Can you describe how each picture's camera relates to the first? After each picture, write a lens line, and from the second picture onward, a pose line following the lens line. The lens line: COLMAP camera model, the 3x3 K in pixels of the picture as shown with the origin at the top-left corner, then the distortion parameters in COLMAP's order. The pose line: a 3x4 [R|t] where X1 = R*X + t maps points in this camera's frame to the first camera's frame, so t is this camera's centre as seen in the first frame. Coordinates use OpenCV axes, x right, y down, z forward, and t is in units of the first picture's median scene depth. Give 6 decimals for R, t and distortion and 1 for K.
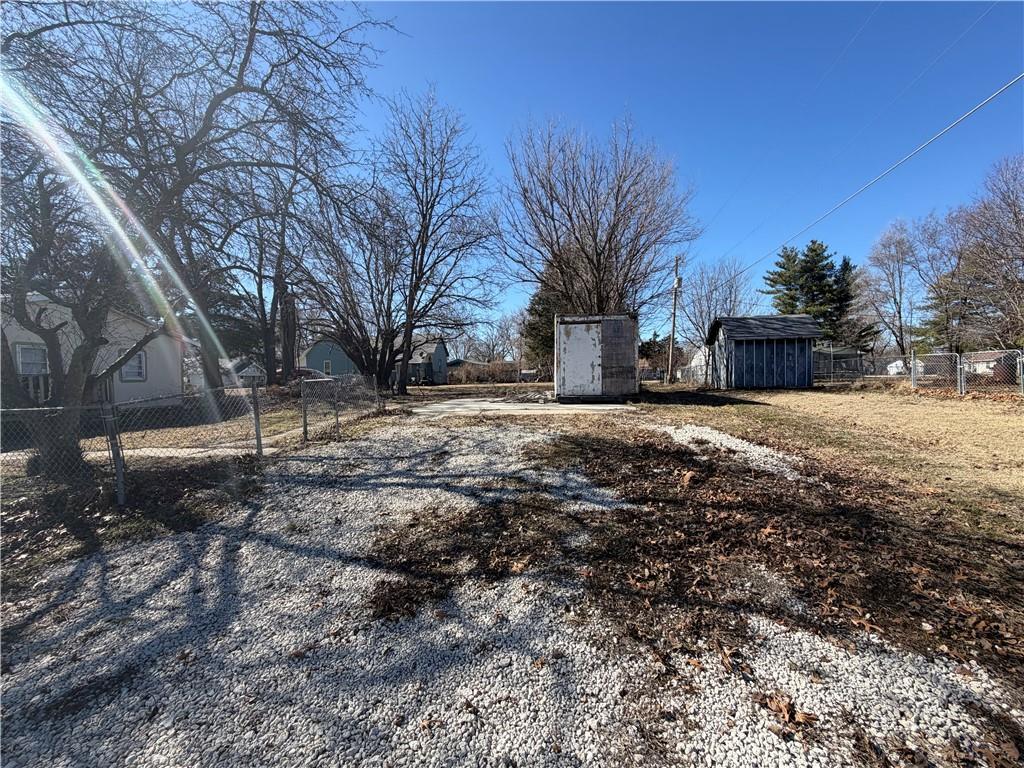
lens RADIAL K [[408.4, 0, 512.0], [0, 408.4, 384.0], [0, 0, 1]] dist [0.001226, 0.000284]
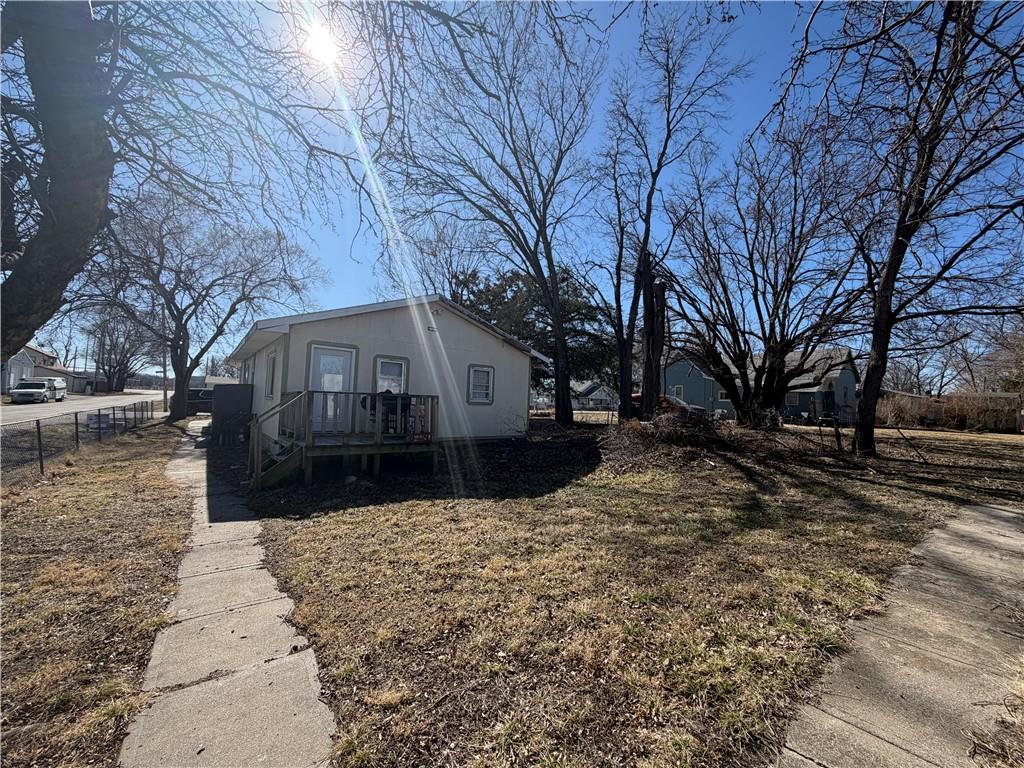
lens RADIAL K [[408.4, 0, 512.0], [0, 408.4, 384.0], [0, 0, 1]] dist [0.001226, 0.000284]
pose [[0.697834, 0.016634, -0.716066, -0.191919], [-0.063344, 0.997246, -0.038566, -0.013013], [0.713453, 0.072271, 0.696966, 0.317762]]
